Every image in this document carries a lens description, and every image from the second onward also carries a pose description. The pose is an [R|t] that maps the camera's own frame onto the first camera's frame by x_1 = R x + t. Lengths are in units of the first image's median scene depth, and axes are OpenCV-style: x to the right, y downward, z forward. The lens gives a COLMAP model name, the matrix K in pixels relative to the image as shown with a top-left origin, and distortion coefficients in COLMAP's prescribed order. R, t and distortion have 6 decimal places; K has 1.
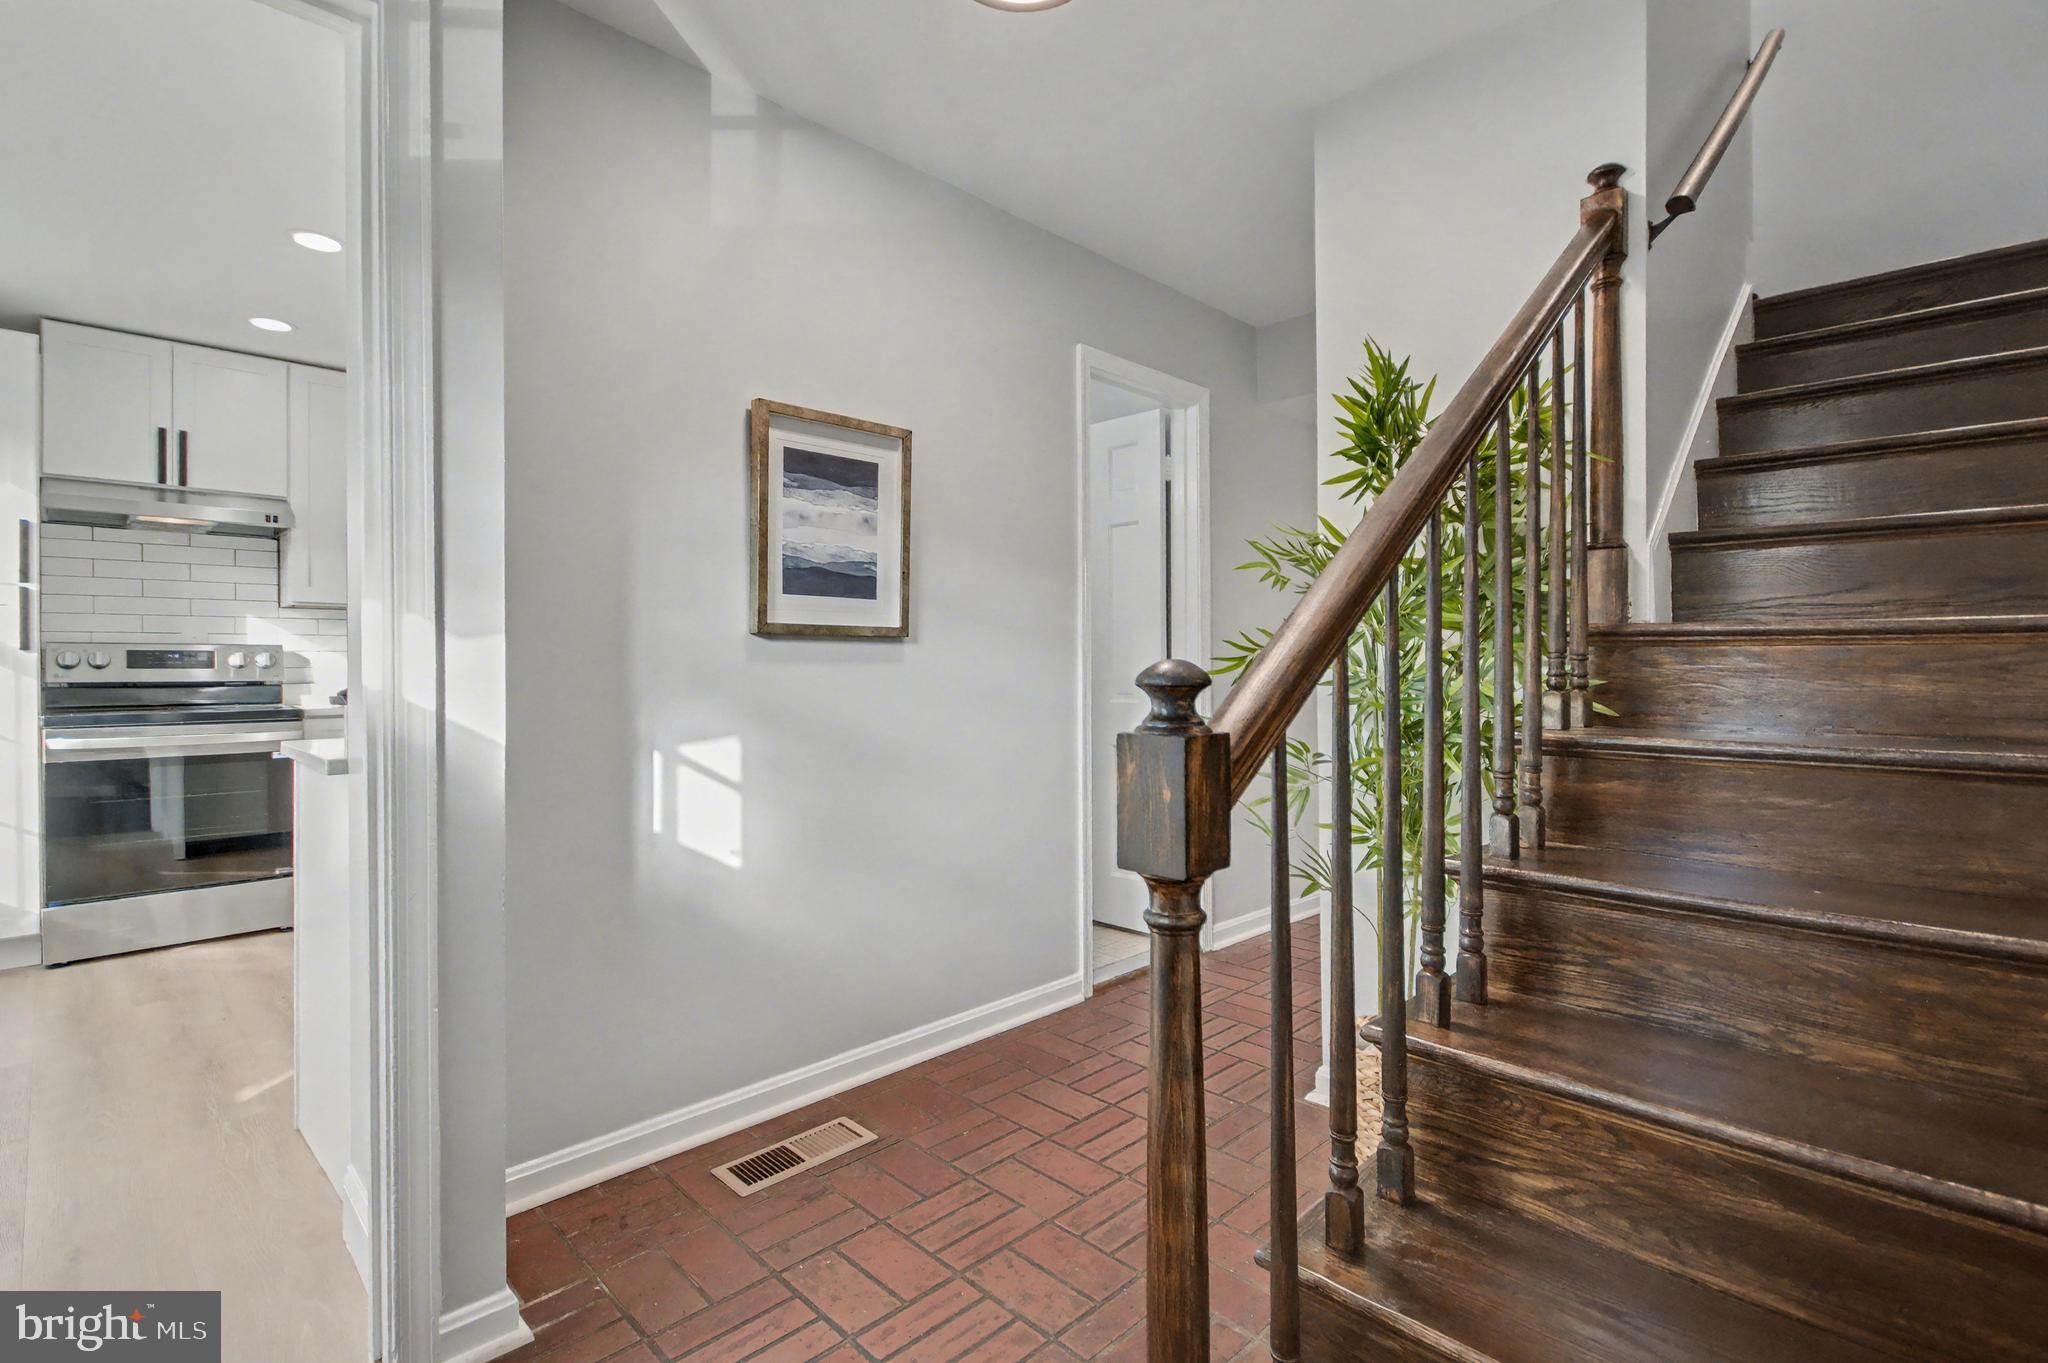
lens RADIAL K [[946.5, 0, 1013.0], [0, 946.5, 669.1], [0, 0, 1]] dist [-0.000194, -0.000229]
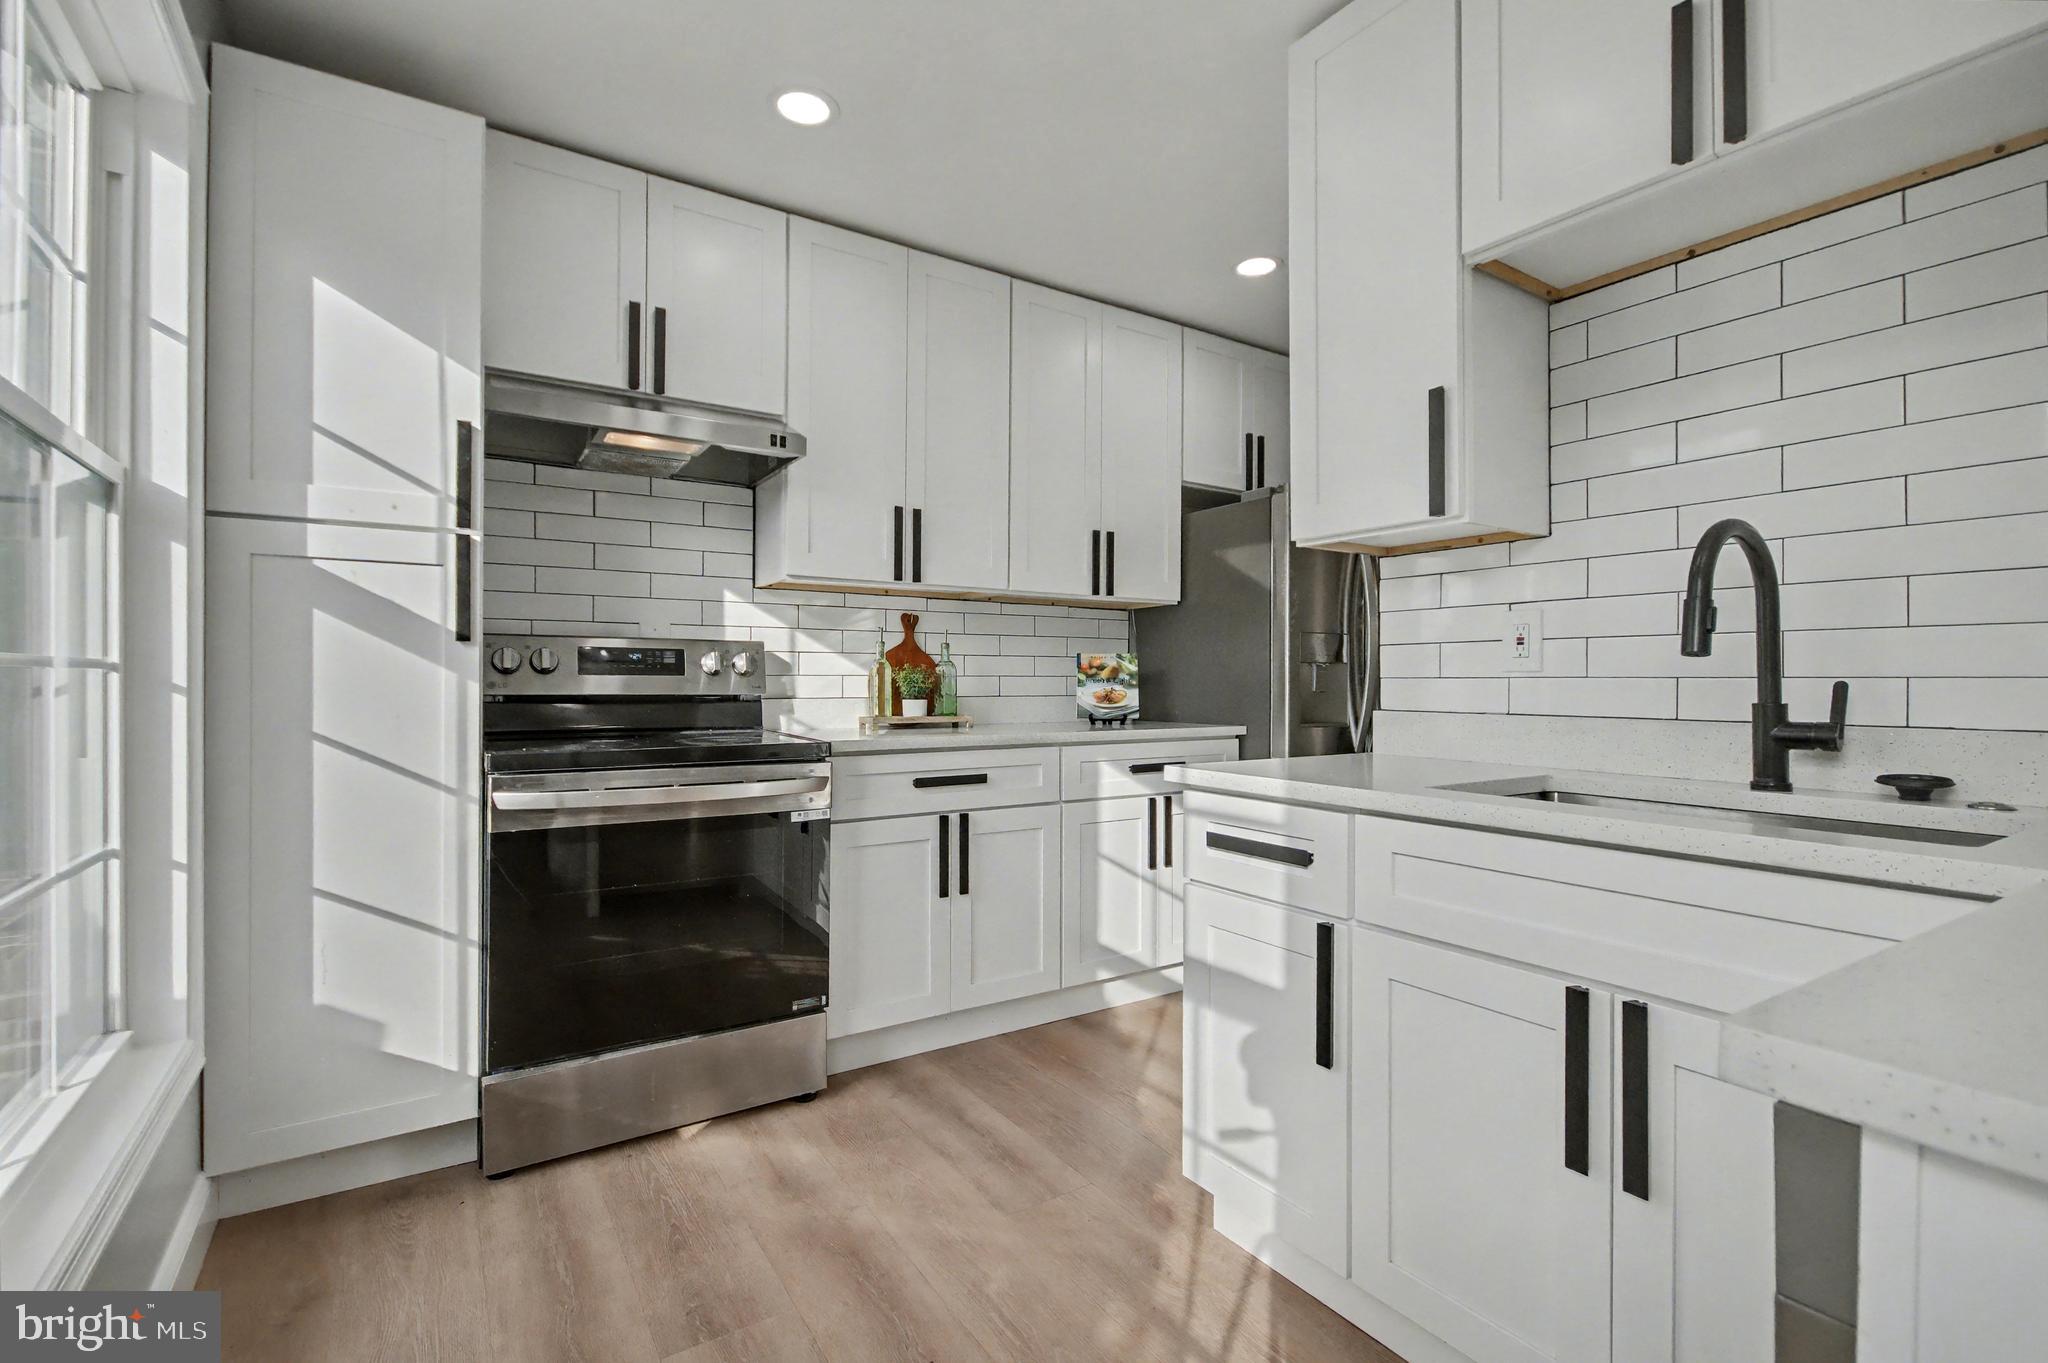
lens RADIAL K [[907.7, 0, 1024.0], [0, 907.7, 681.5], [0, 0, 1]] dist [-0.000617, -0.000098]
pose [[0.978443, 0.007196, -0.206392, -0.496490], [-0.007808, 0.999967, -0.002152, 0.003217], [0.206370, 0.003718, 0.978467, 0.438454]]
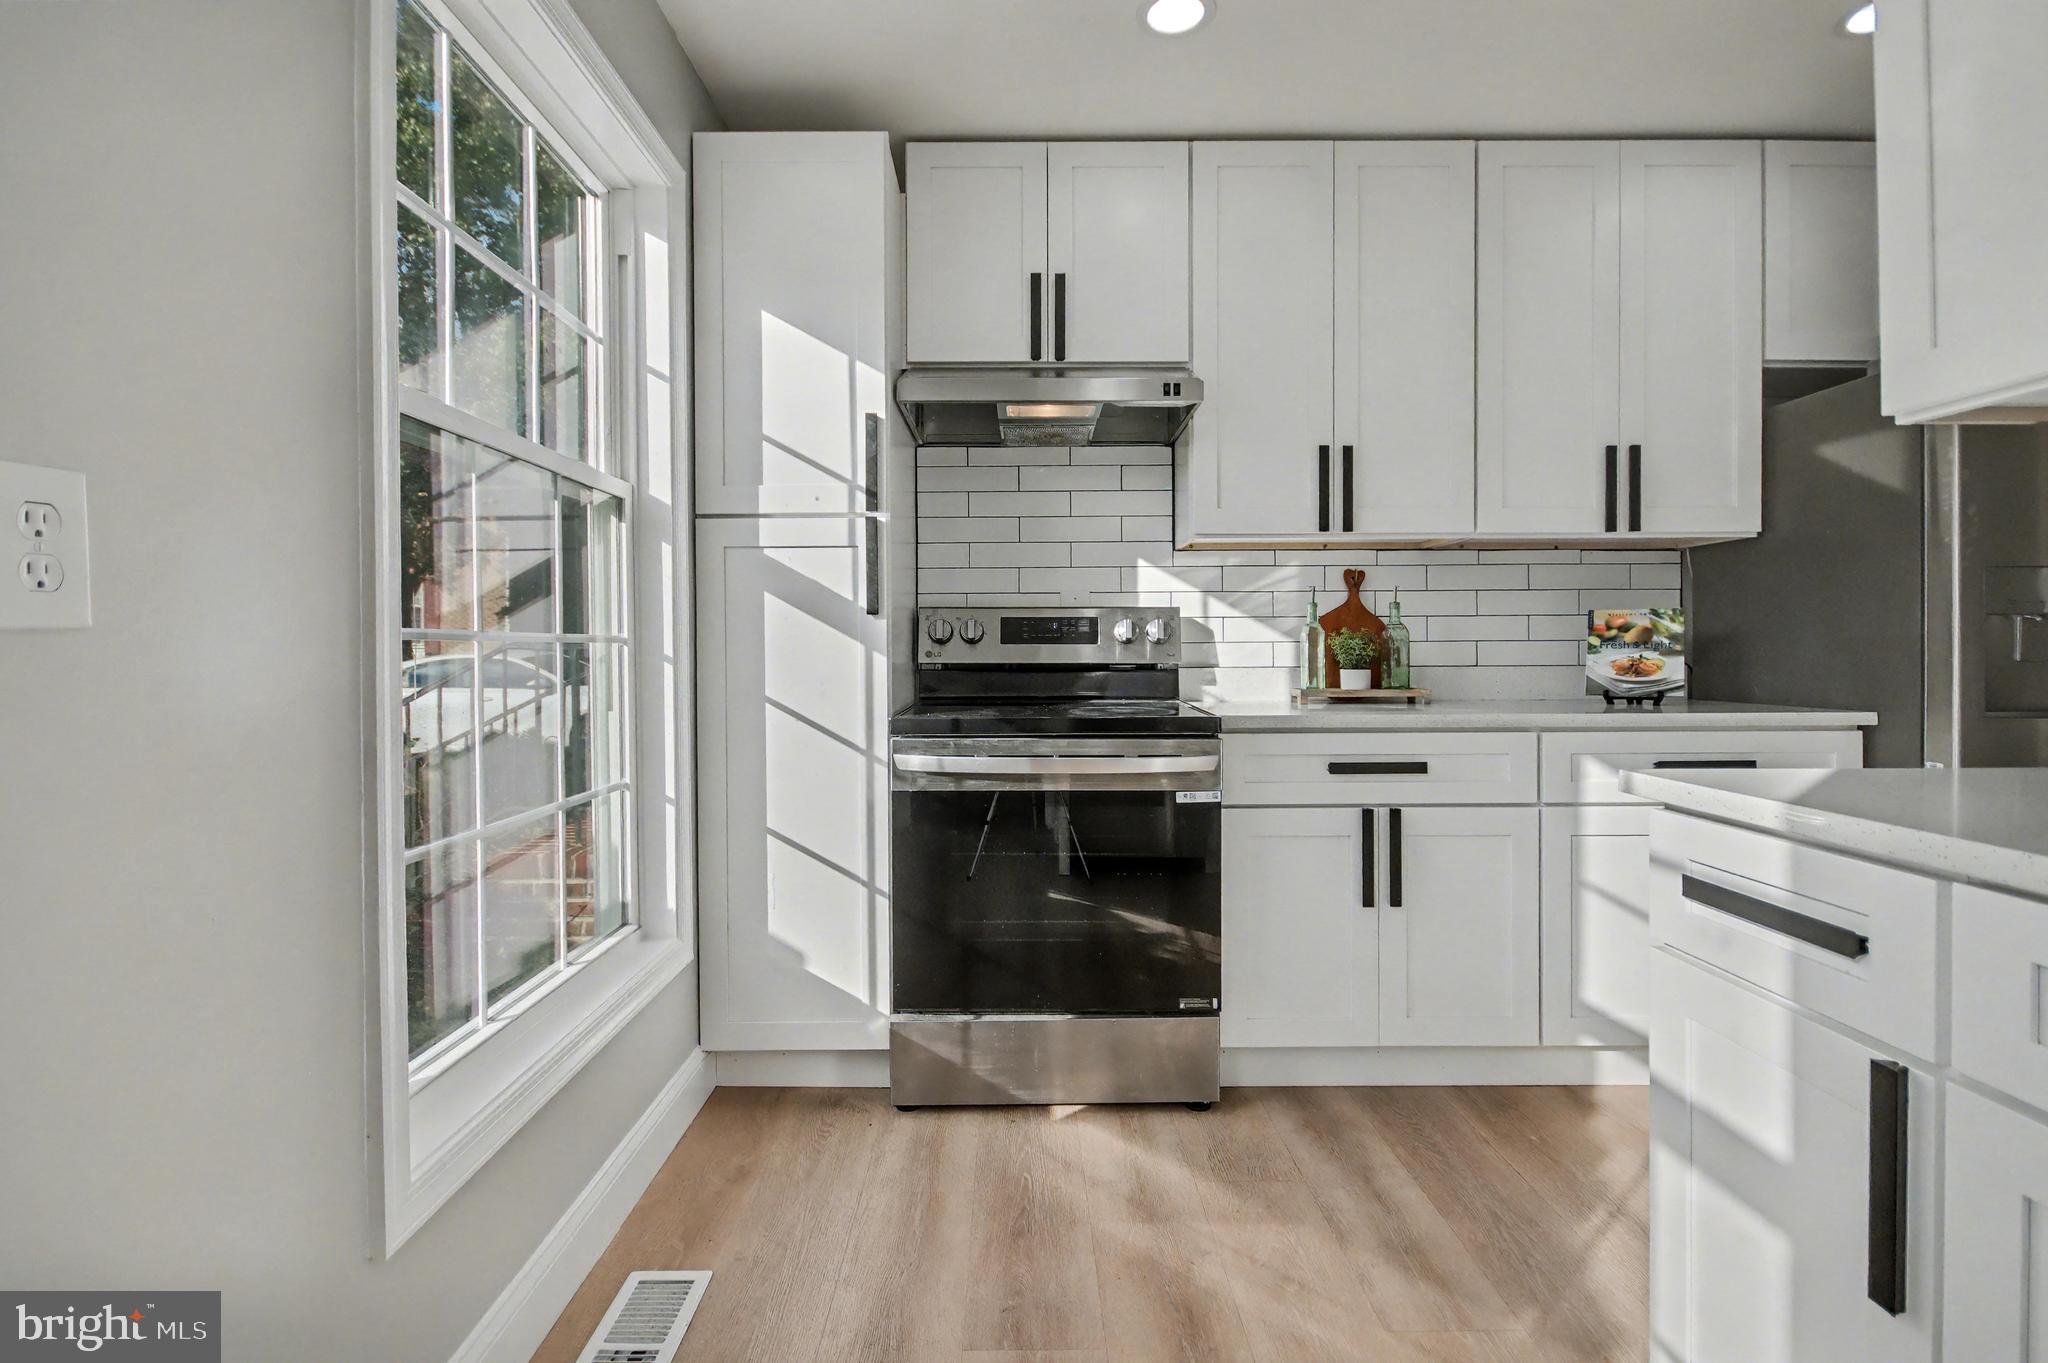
lens RADIAL K [[923.0, 0, 1030.2], [0, 923.0, 657.7], [0, 0, 1]] dist [-0.000046, 0.000009]
pose [[0.713463, 0.008234, -0.700644, -0.444497], [-0.001502, 0.999947, 0.010222, 0.002559], [0.700691, -0.006240, 0.713437, 0.529753]]
